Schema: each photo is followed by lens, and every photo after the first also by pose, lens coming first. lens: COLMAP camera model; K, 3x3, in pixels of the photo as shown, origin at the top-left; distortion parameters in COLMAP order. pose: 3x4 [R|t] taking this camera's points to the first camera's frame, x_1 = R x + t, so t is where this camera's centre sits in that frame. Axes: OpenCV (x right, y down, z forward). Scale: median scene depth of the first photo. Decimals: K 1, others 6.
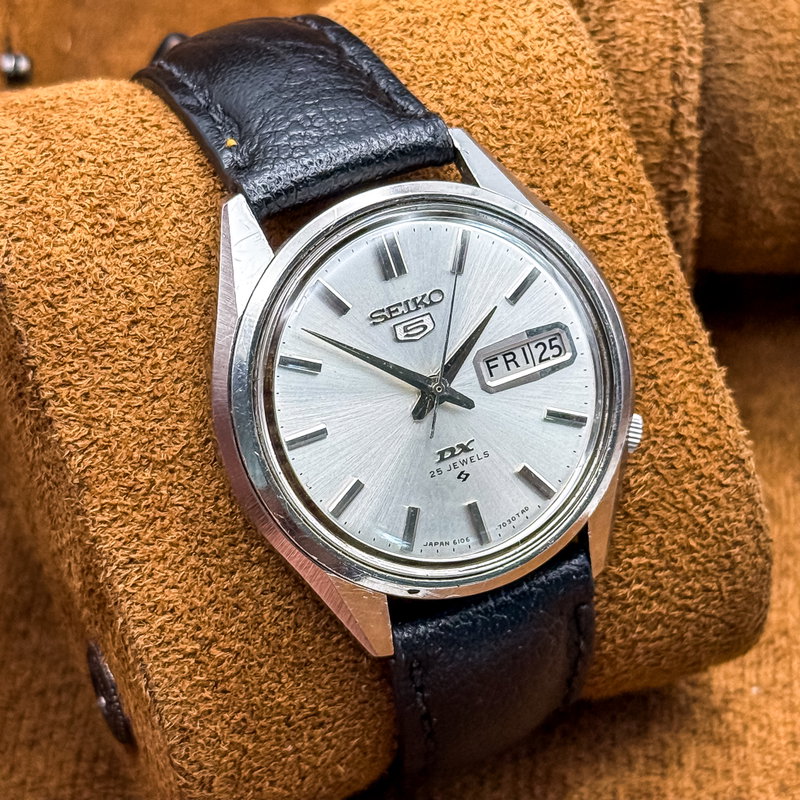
lens RADIAL K [[2427.6, 0, 400.0], [0, 2427.6, 400.0], [0, 0, 1]] dist [-0.069190, 0.624752]
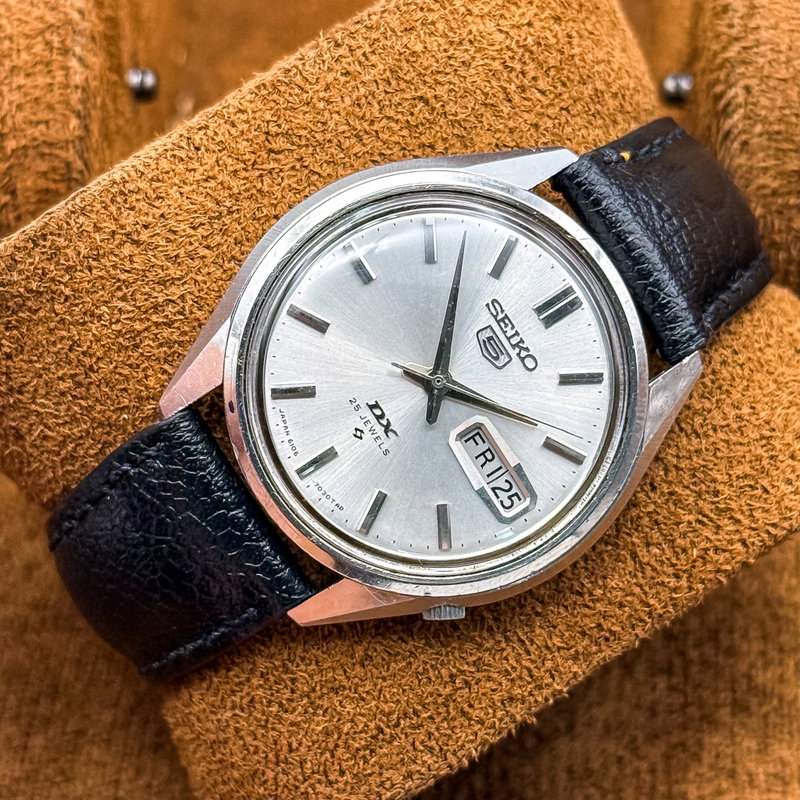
lens RADIAL K [[2427.6, 0, 400.0], [0, 2427.6, 400.0], [0, 0, 1]] dist [-0.069190, 0.624752]
pose [[0.244829, 0.931197, -0.270058, 0.278107], [-0.969566, 0.235027, -0.068583, 0.078332], [-0.000393, 0.278630, 0.960399, 0.060208]]
